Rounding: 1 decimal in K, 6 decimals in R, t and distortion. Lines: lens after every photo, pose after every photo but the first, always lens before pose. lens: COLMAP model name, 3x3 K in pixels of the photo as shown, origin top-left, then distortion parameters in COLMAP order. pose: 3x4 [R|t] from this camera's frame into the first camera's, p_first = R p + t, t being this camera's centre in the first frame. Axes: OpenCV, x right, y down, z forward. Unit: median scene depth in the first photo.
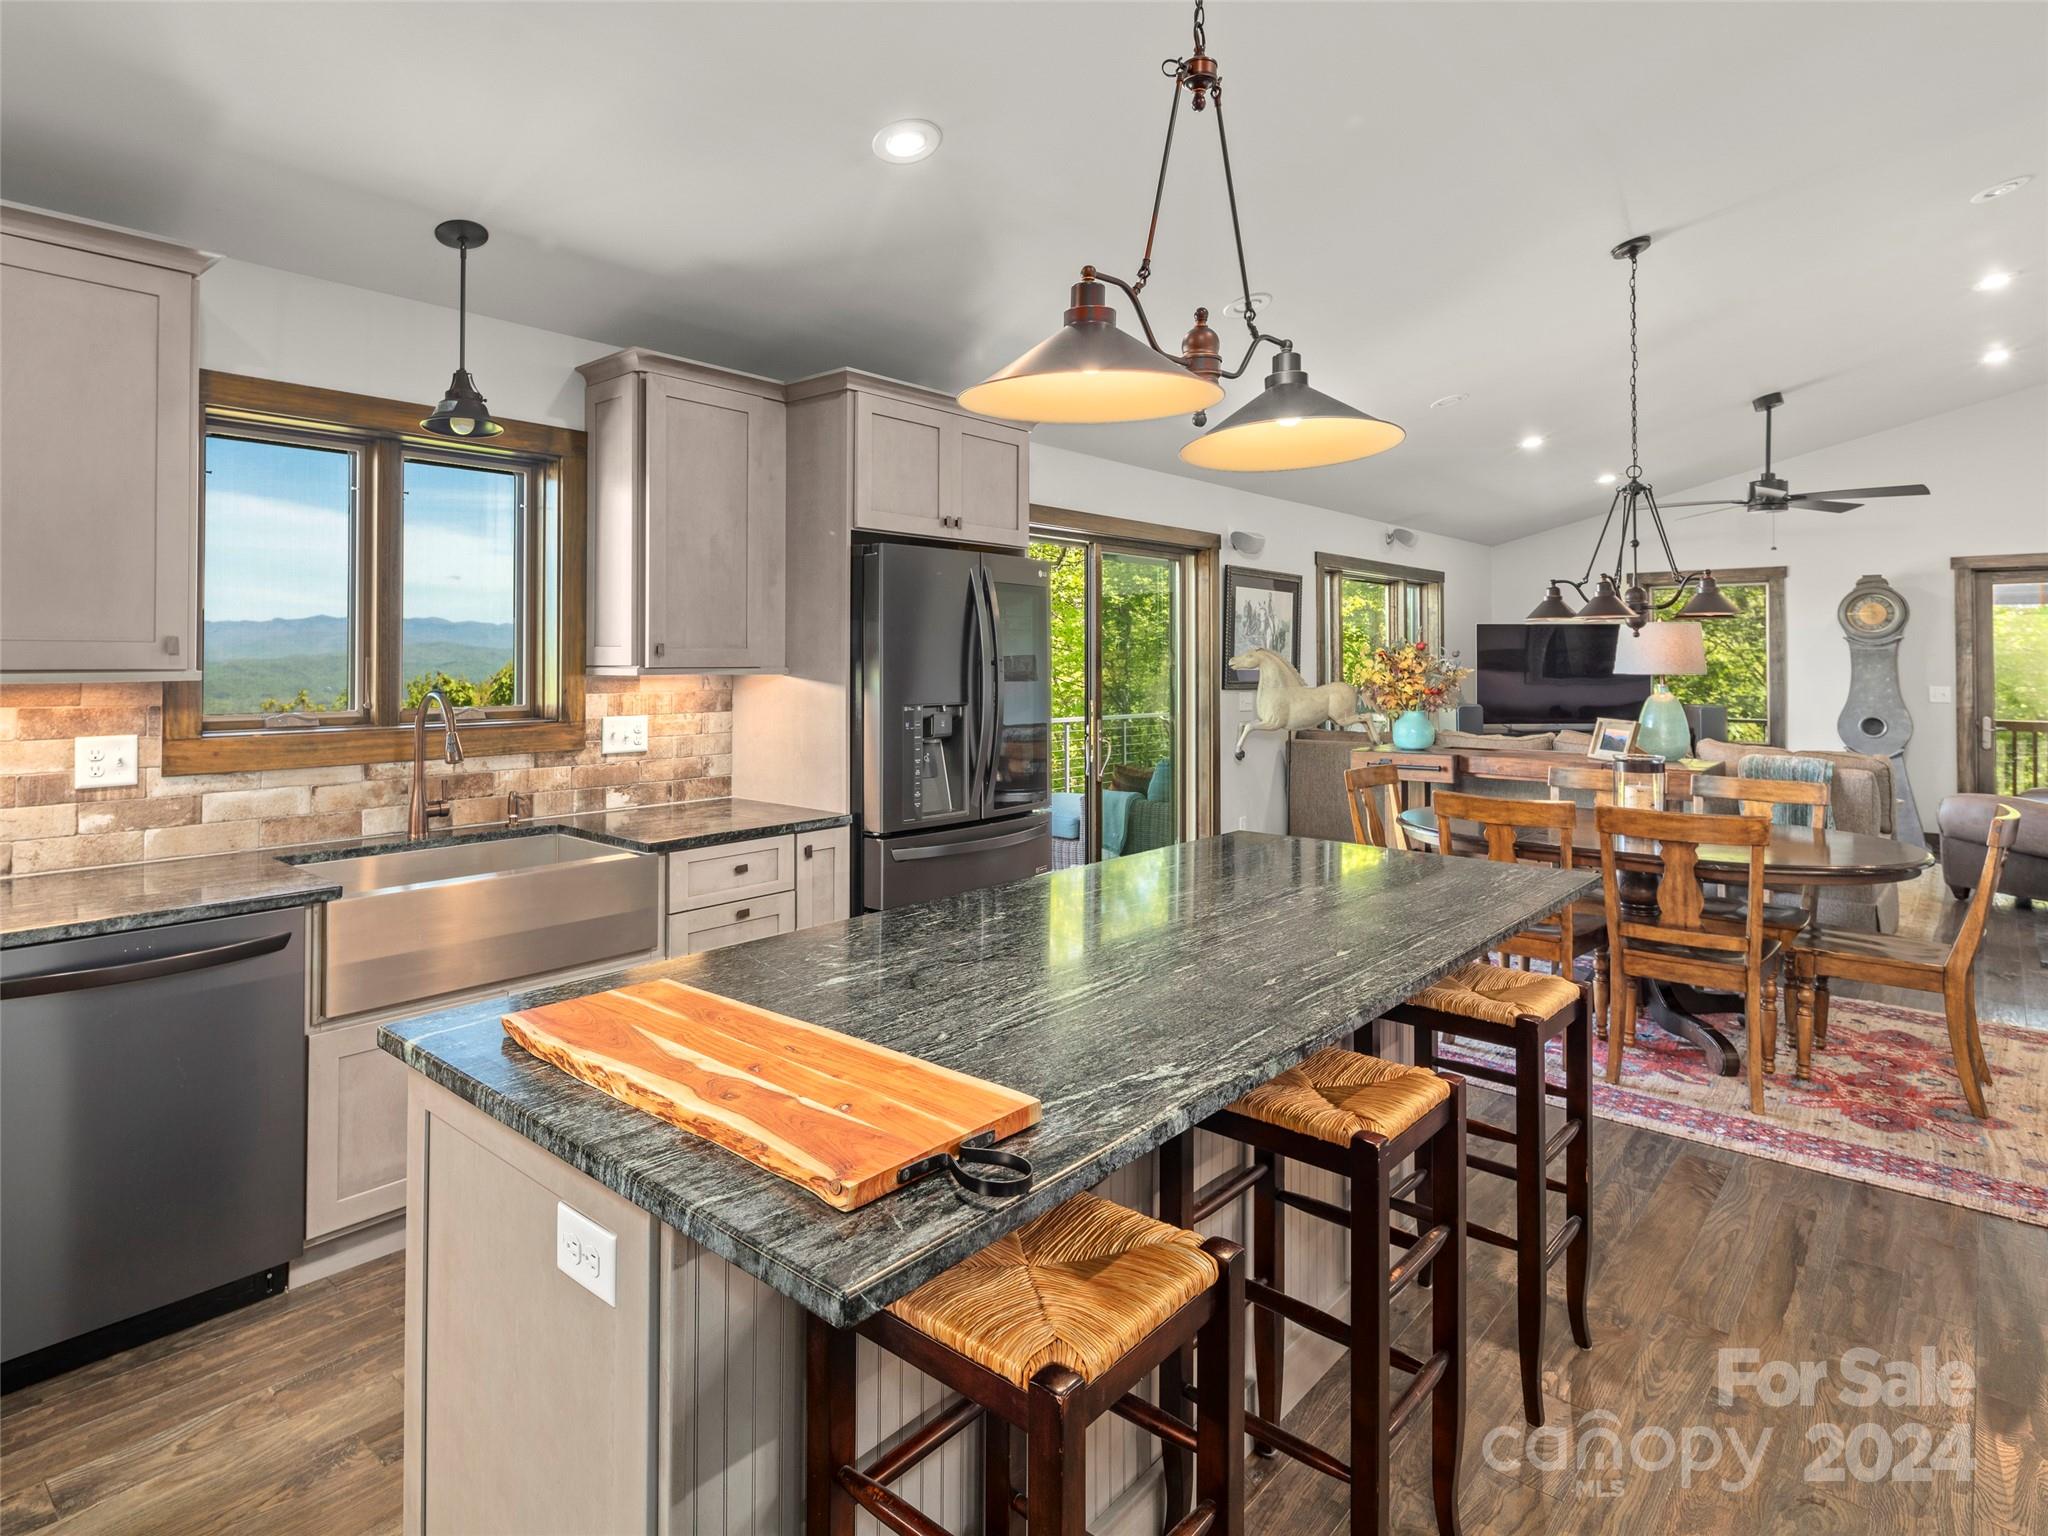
lens RADIAL K [[1128.4, 0, 945.6], [0, 1128.4, 645.4], [0, 0, 1]] dist [0.003483, -0.004004]
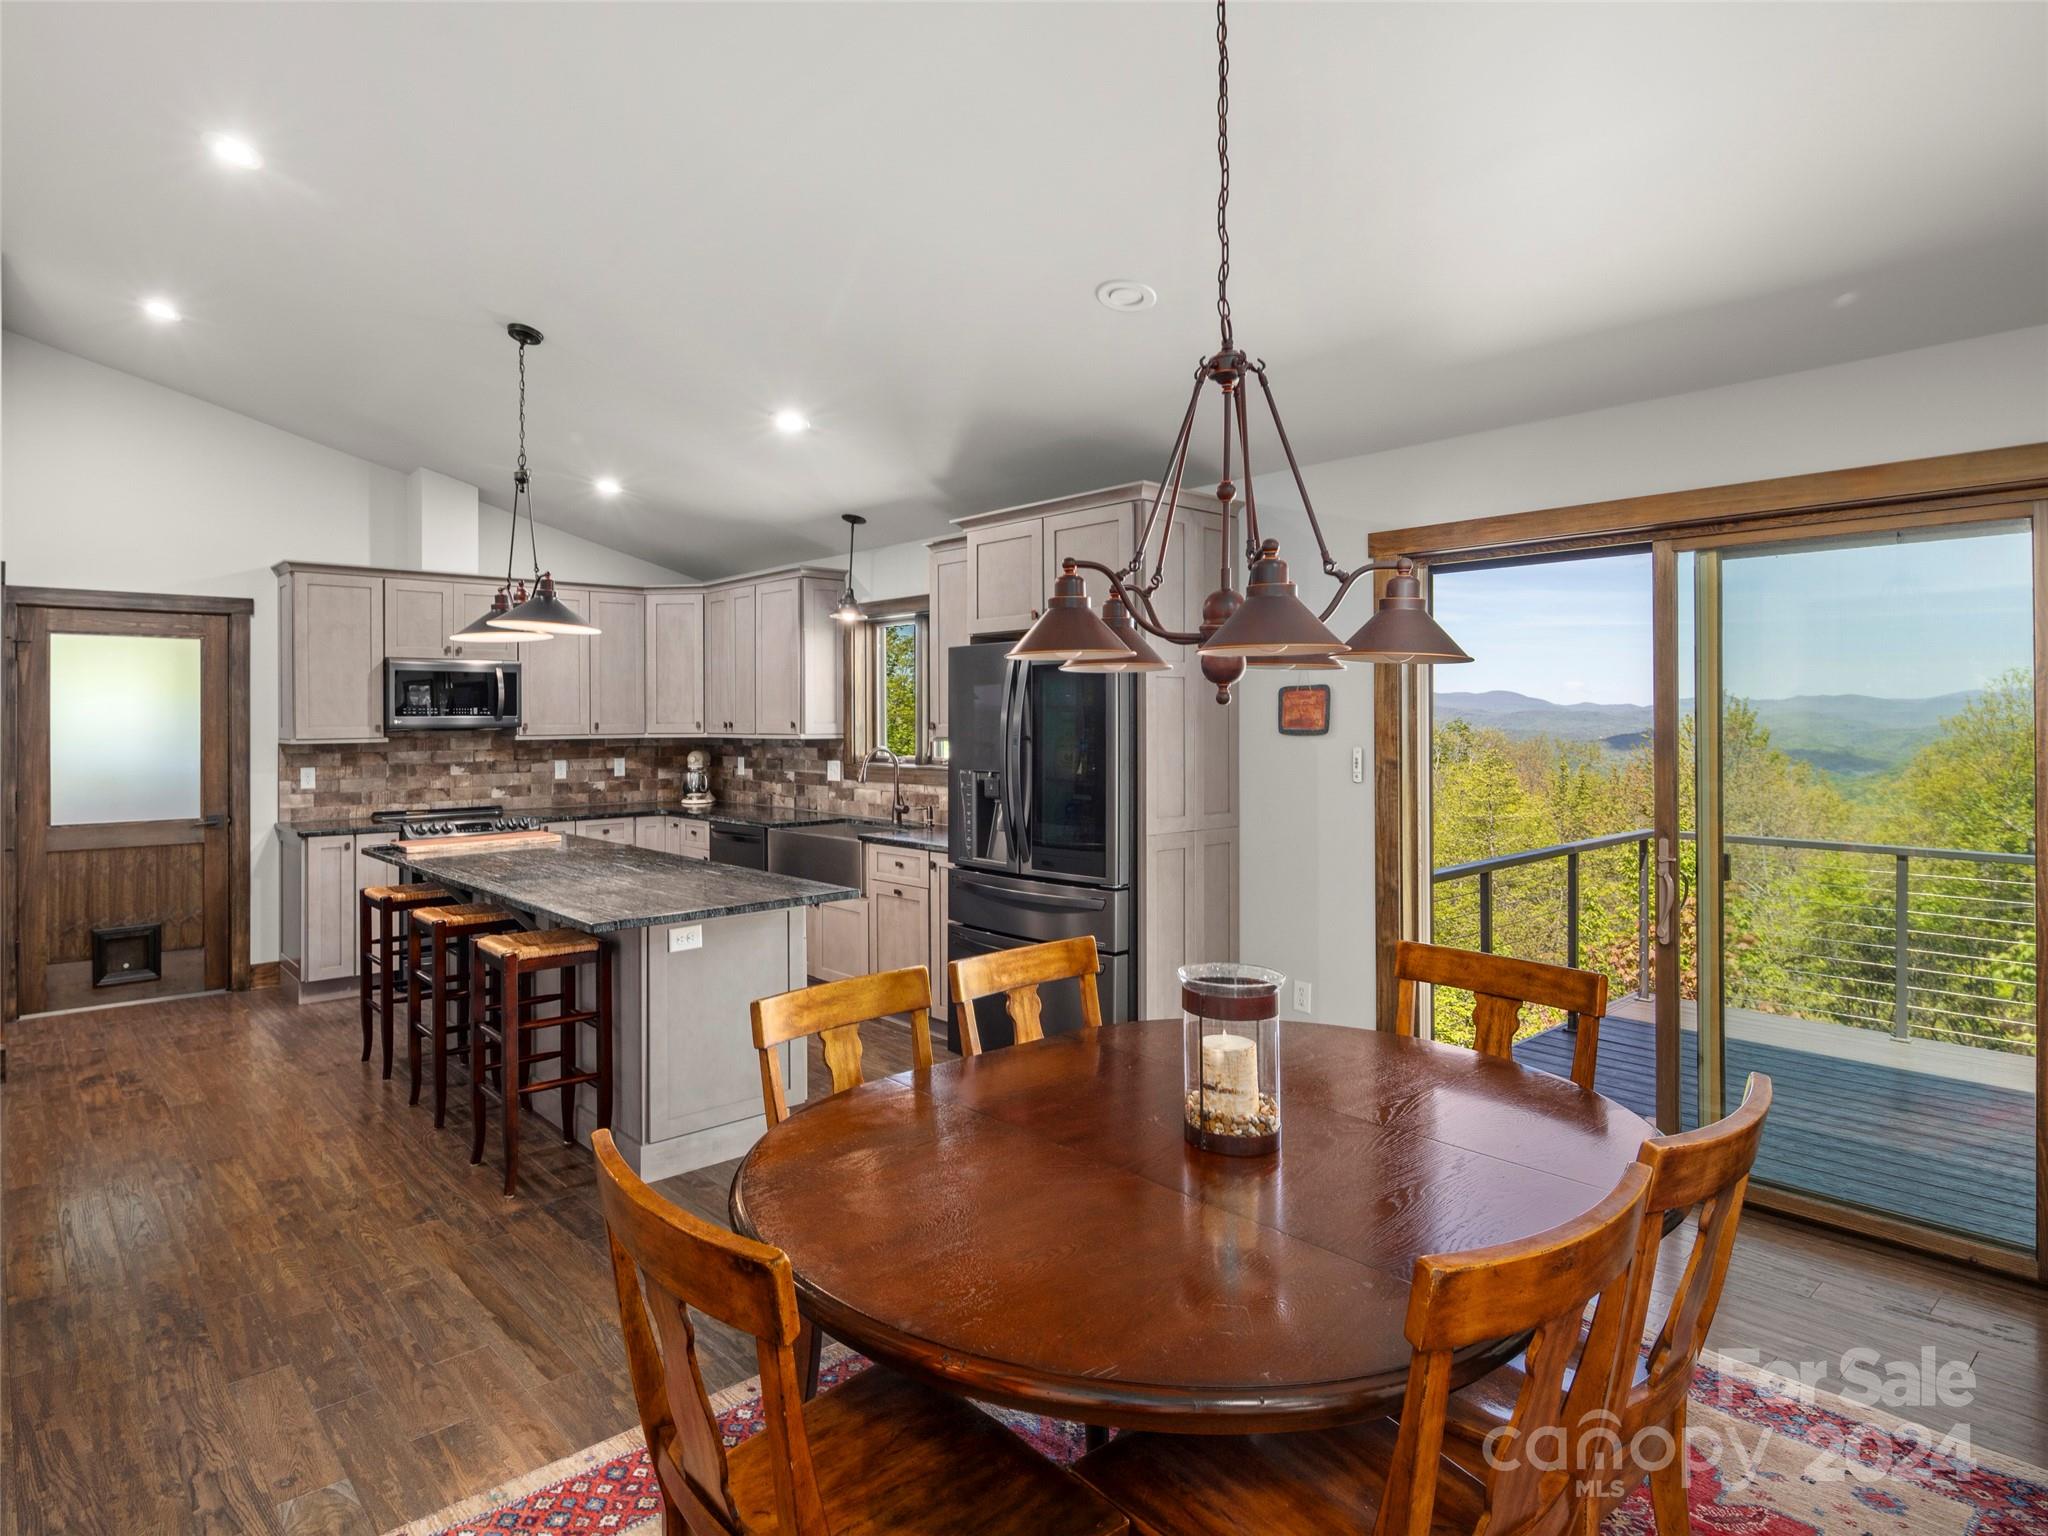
lens RADIAL K [[1128.4, 0, 875.5], [0, 1128.4, 714.9], [0, 0, 1]] dist [0.003483, -0.004004]
pose [[-0.155217, -0.003469, -0.987874, 0.678349], [0.014303, 0.999881, -0.005758, -0.001919], [0.987777, -0.015023, -0.155149, 0.591312]]
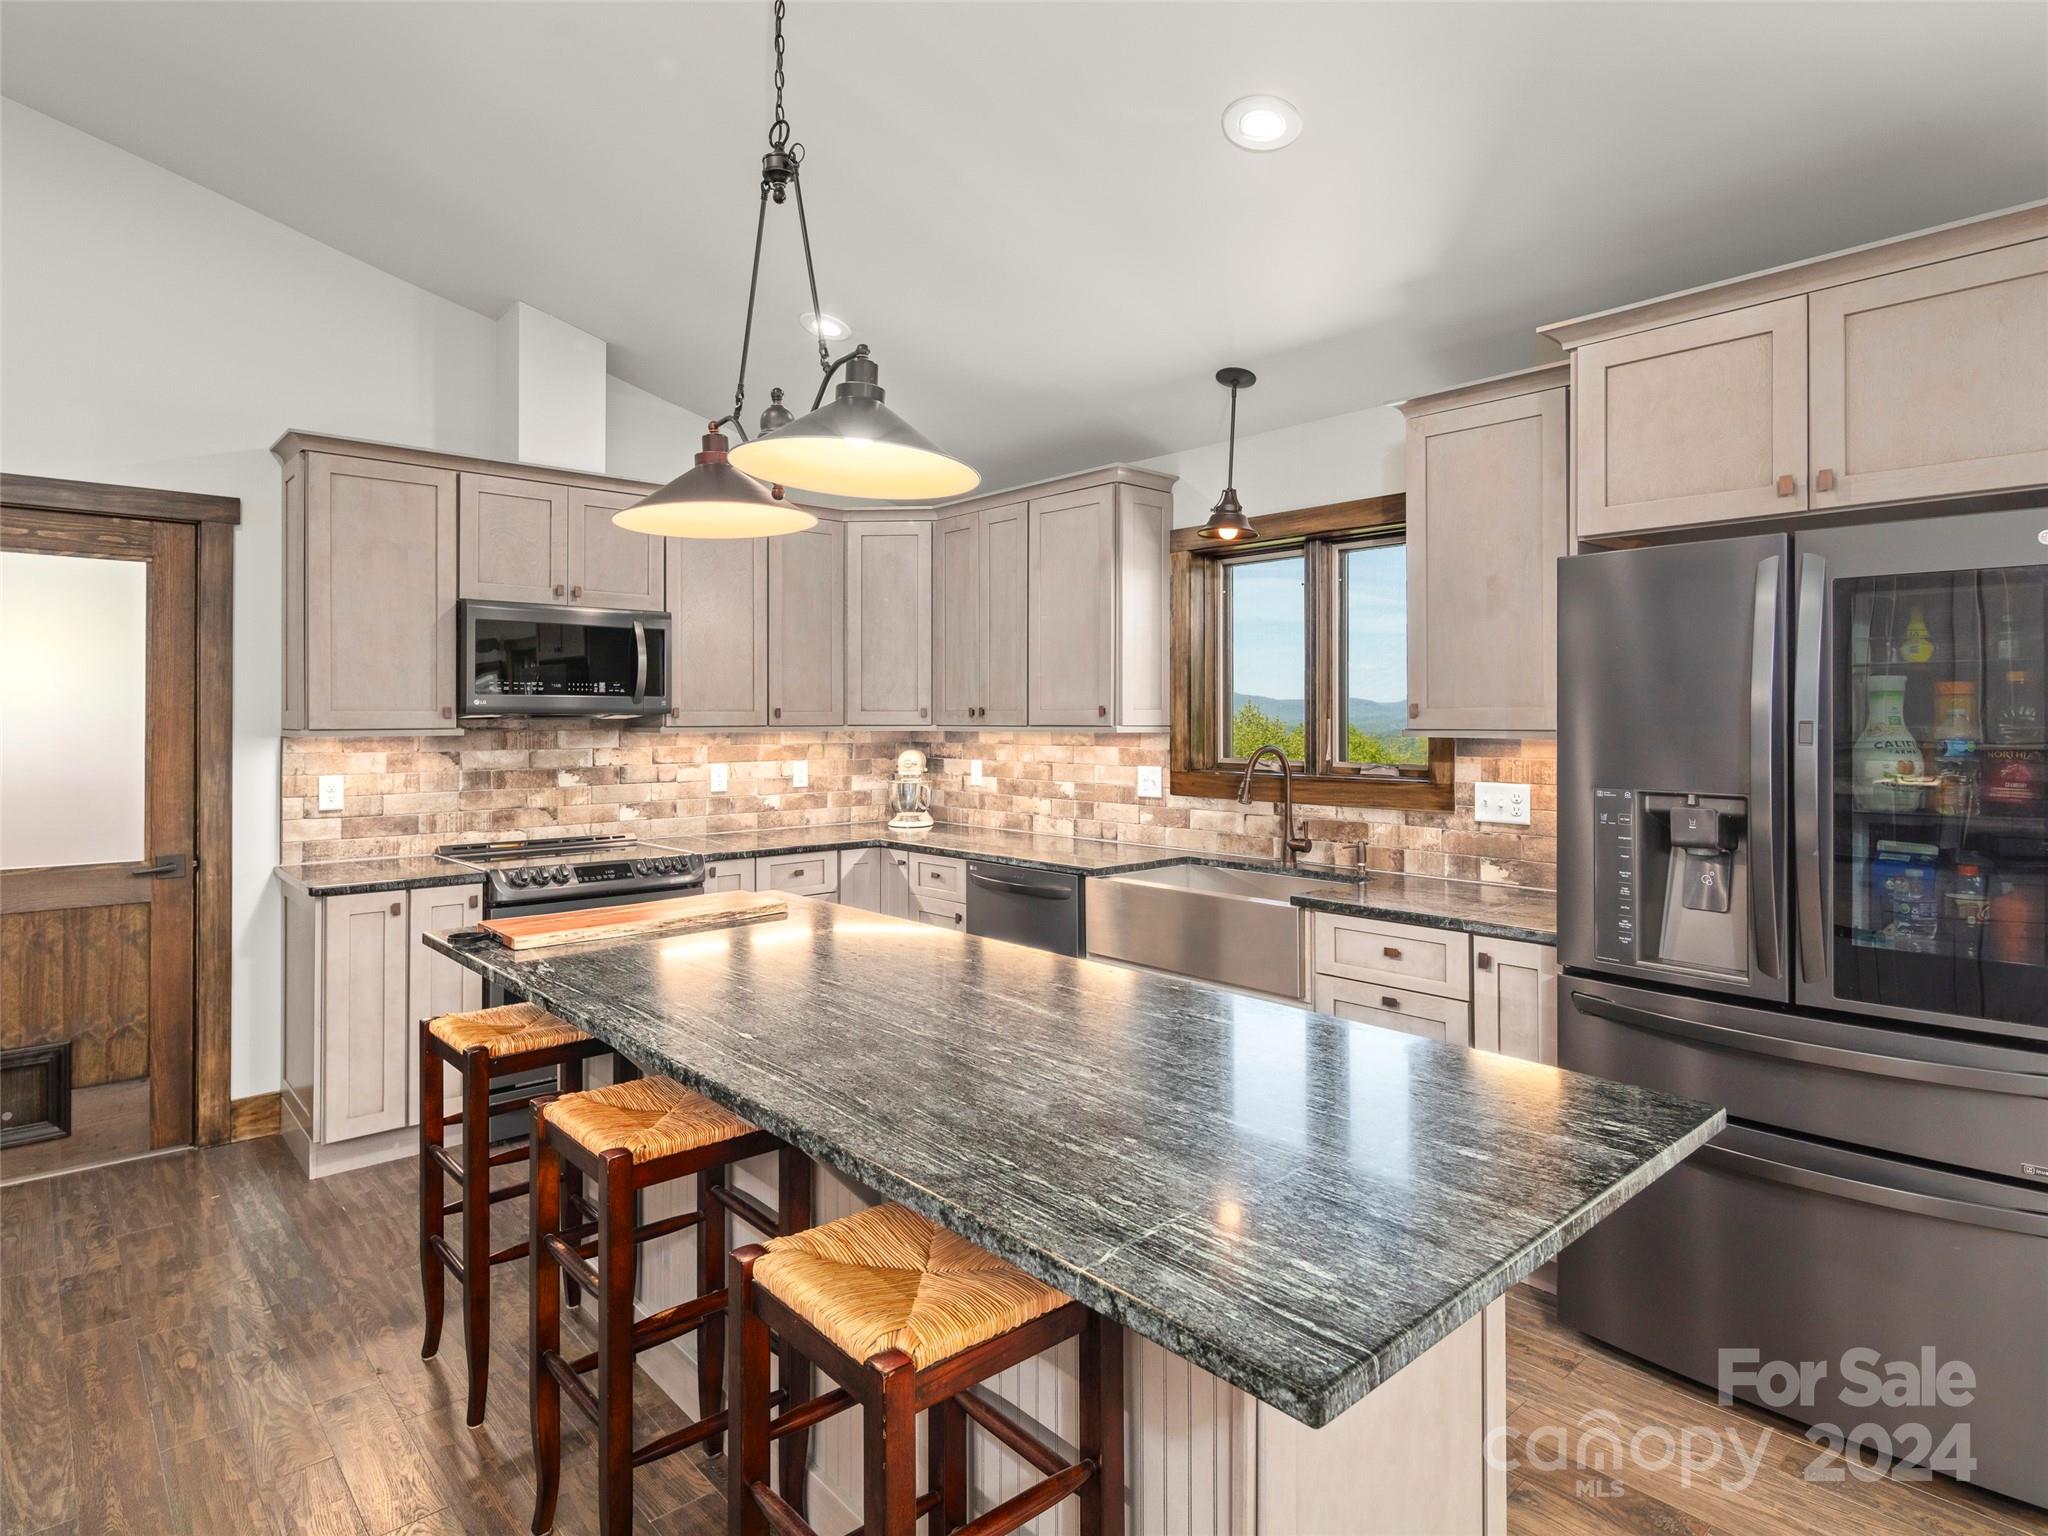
lens RADIAL K [[1128.4, 0, 988.1], [0, 1128.4, 712.2], [0, 0, 1]] dist [0.003483, -0.004004]
pose [[-0.110033, -0.006478, -0.993907, 0.365057], [0.010212, 0.999919, -0.007648, 0.004692], [0.993875, -0.010991, -0.109958, 0.379479]]
